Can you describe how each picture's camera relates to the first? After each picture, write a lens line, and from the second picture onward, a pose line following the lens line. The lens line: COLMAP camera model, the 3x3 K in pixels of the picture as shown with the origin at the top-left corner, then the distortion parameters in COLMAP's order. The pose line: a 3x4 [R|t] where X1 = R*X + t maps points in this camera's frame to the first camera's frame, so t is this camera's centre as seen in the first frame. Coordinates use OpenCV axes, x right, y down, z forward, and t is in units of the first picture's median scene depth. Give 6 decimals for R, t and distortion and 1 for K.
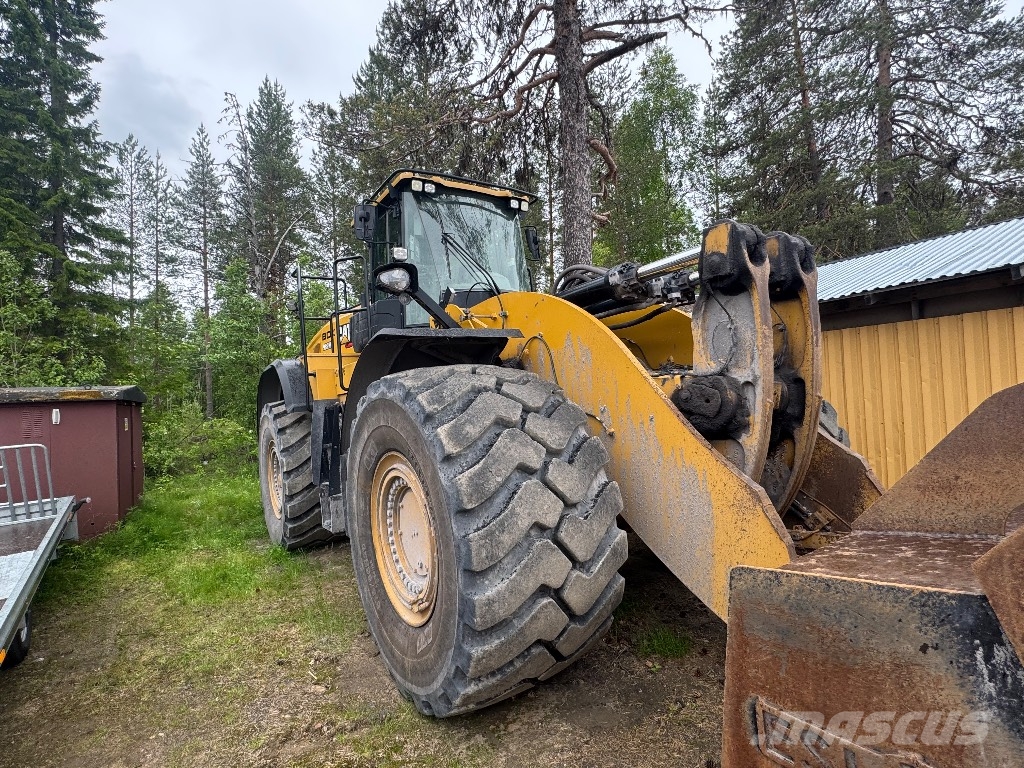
lens RADIAL K [[502.0, 0, 508.6], [0, 502.0, 385.2], [0, 0, 1]] dist [-0.002152, -0.000533]
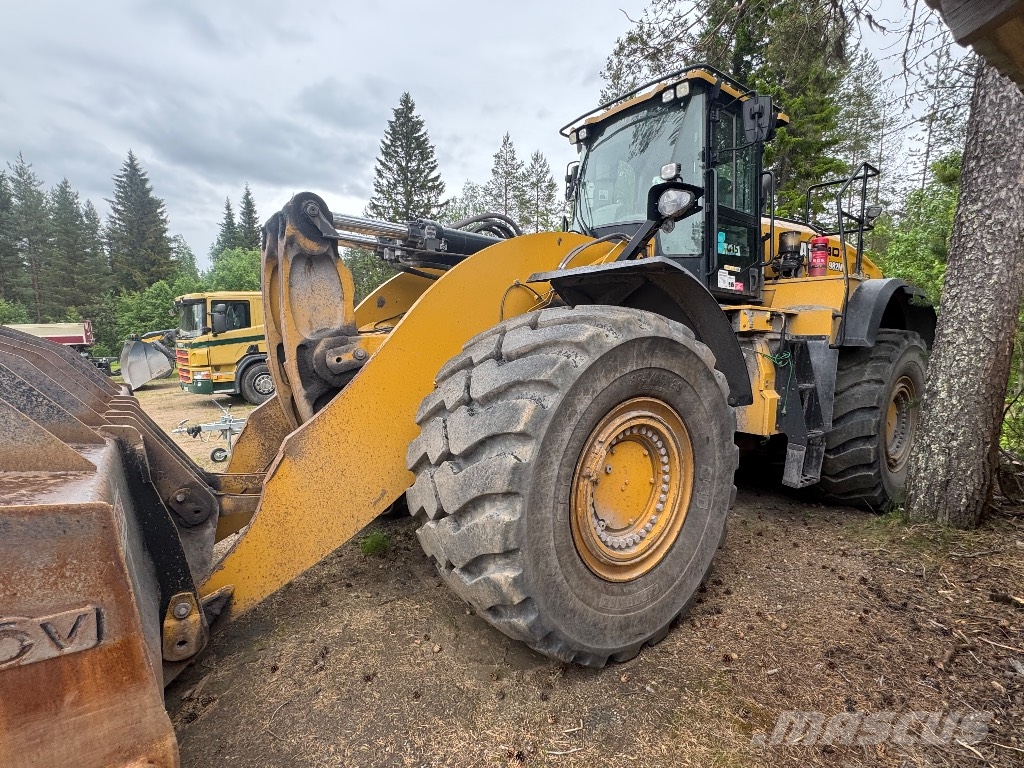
lens RADIAL K [[502.0, 0, 508.6], [0, 502.0, 385.2], [0, 0, 1]] dist [-0.002152, -0.000533]
pose [[0.044134, 0.161638, -0.985863, 0.974885], [0.004359, 0.986784, 0.161984, -0.063474], [0.999016, -0.011446, 0.042846, 0.858247]]
